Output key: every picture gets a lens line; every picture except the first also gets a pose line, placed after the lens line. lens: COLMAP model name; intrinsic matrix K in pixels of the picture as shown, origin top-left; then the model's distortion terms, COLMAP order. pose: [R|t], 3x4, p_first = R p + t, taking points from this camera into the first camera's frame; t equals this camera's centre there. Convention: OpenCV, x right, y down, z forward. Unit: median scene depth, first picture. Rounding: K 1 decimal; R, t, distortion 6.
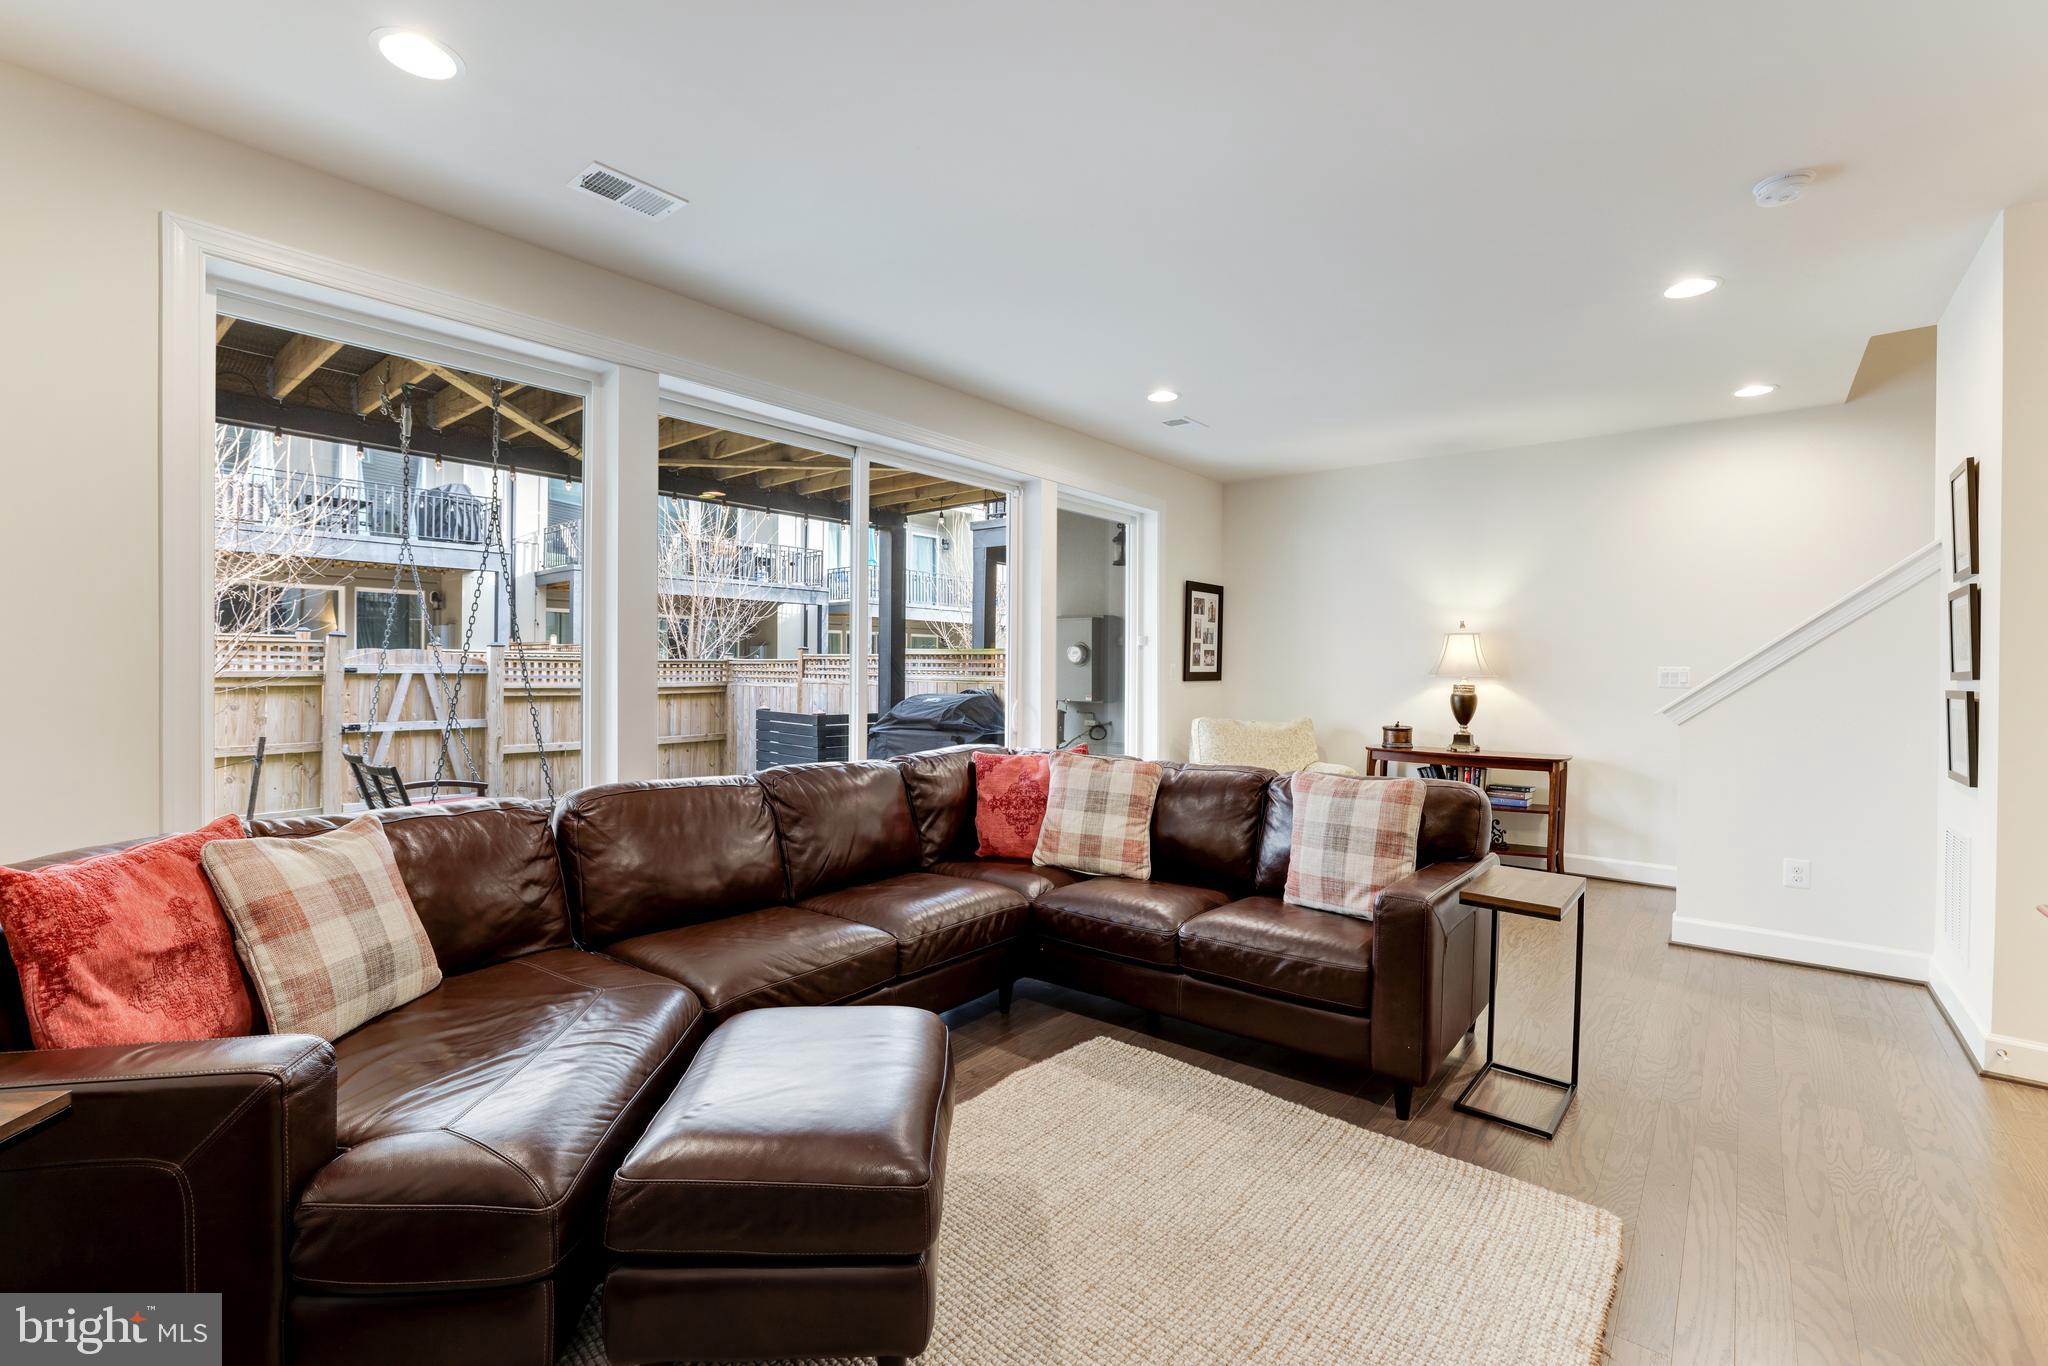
lens RADIAL K [[889.8, 0, 1008.8], [0, 889.8, 674.9], [0, 0, 1]] dist [-0.002177, -0.000029]
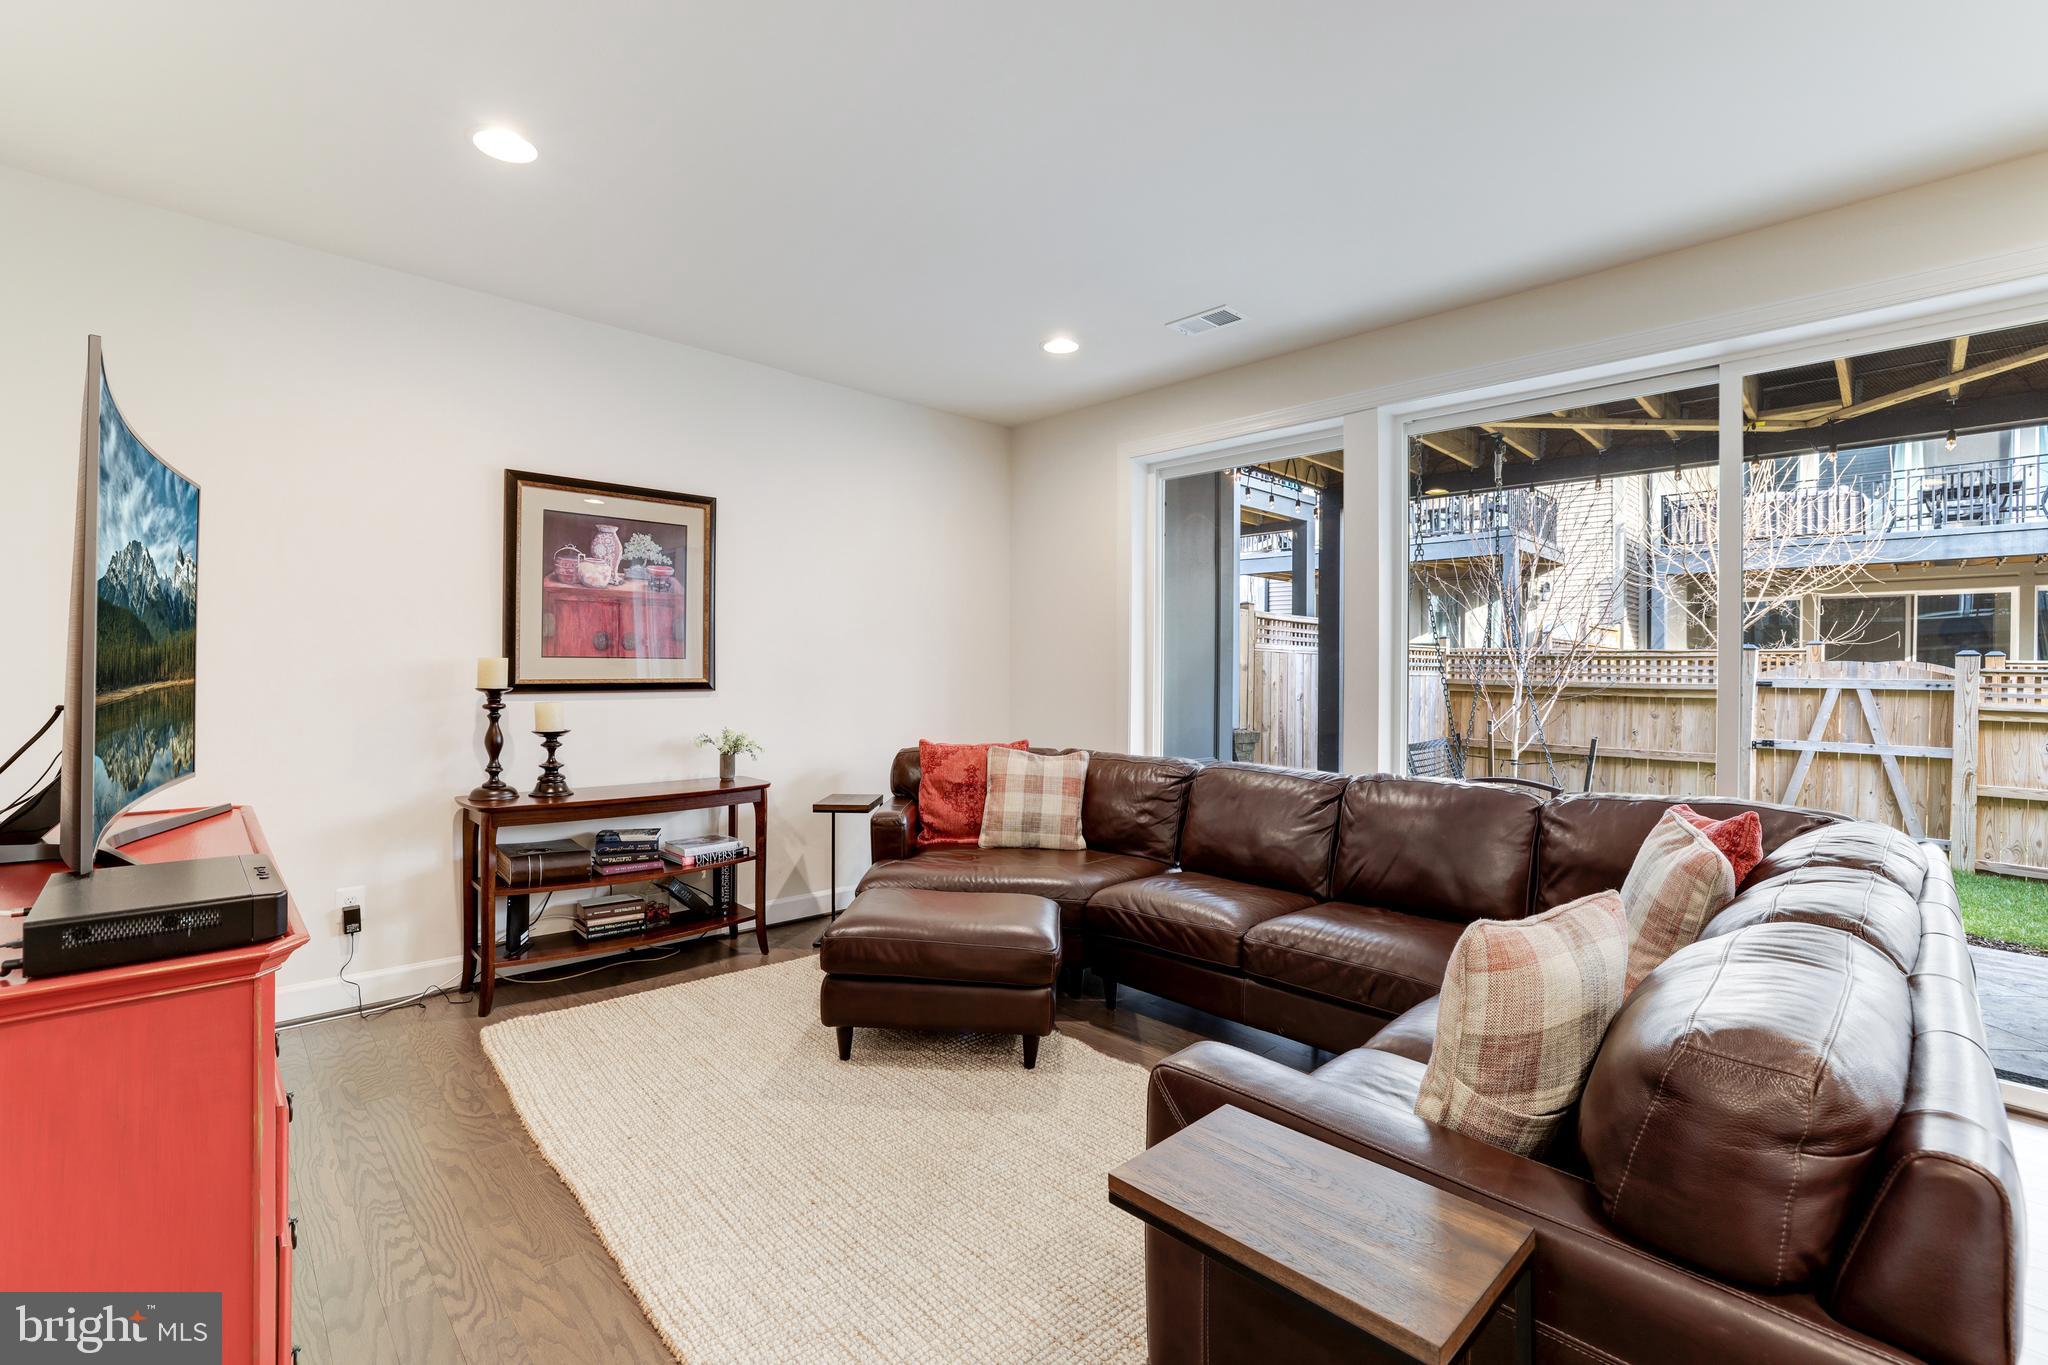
lens RADIAL K [[889.8, 0, 1008.2], [0, 889.8, 672.4], [0, 0, 1]] dist [-0.002177, -0.000029]
pose [[-0.093541, -0.007406, -0.995588, 0.295226], [-0.016846, 0.999841, -0.005855, 0.001599], [0.995473, 0.016224, -0.093651, 0.261457]]
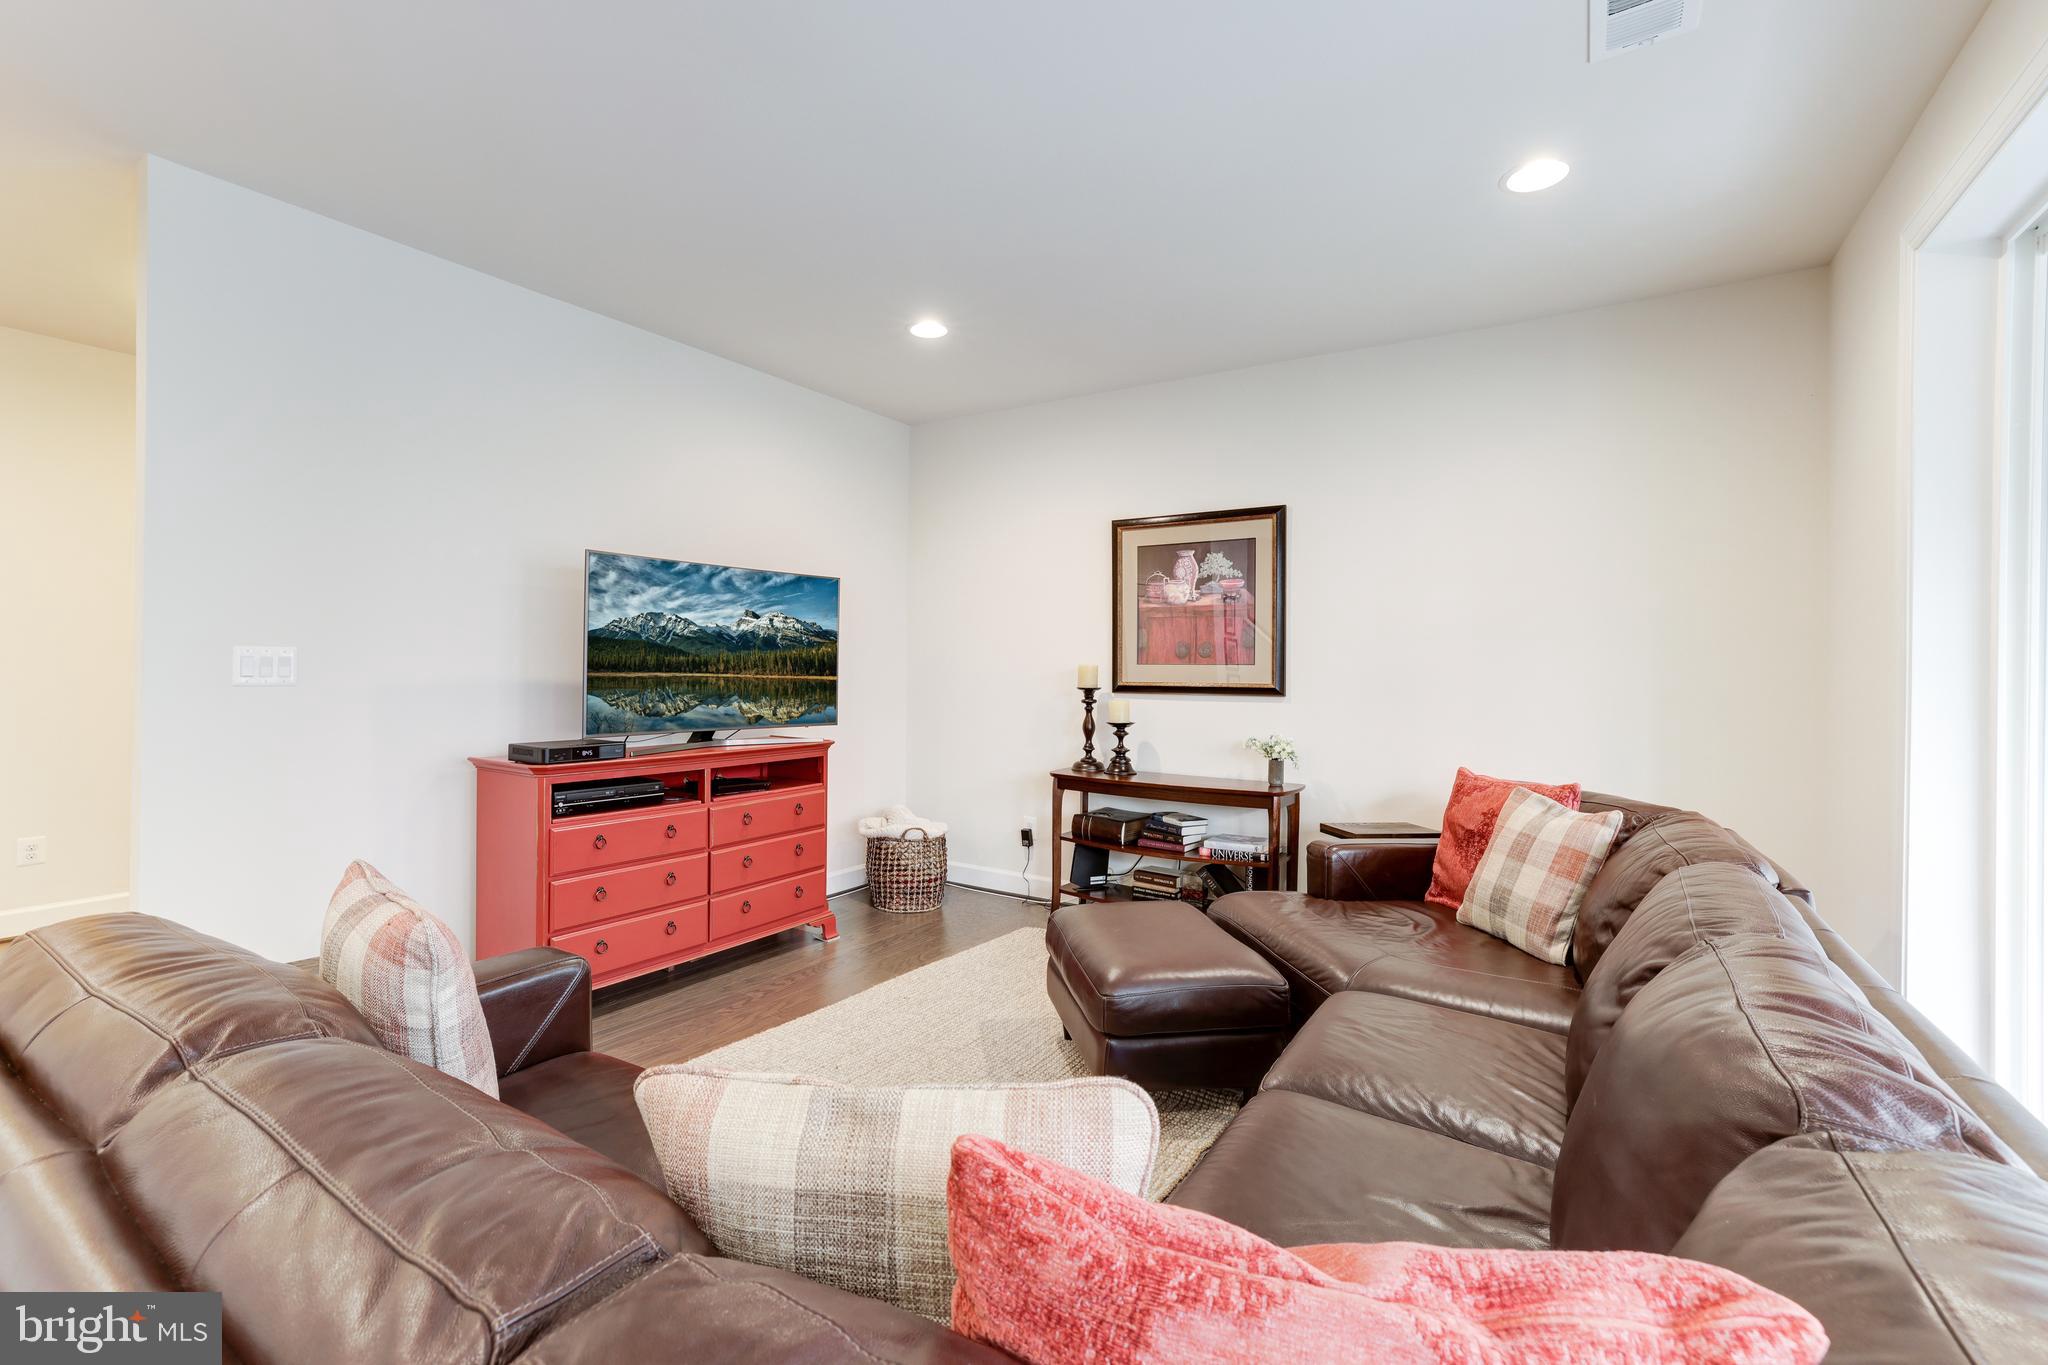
lens RADIAL K [[889.8, 0, 1024.6], [0, 889.8, 675.6], [0, 0, 1]] dist [-0.002177, -0.000029]
pose [[-0.986465, -0.017589, -0.163027, 0.052429], [-0.020276, 0.999684, 0.014833, -0.004051], [0.162714, 0.017938, -0.986510, 0.509123]]
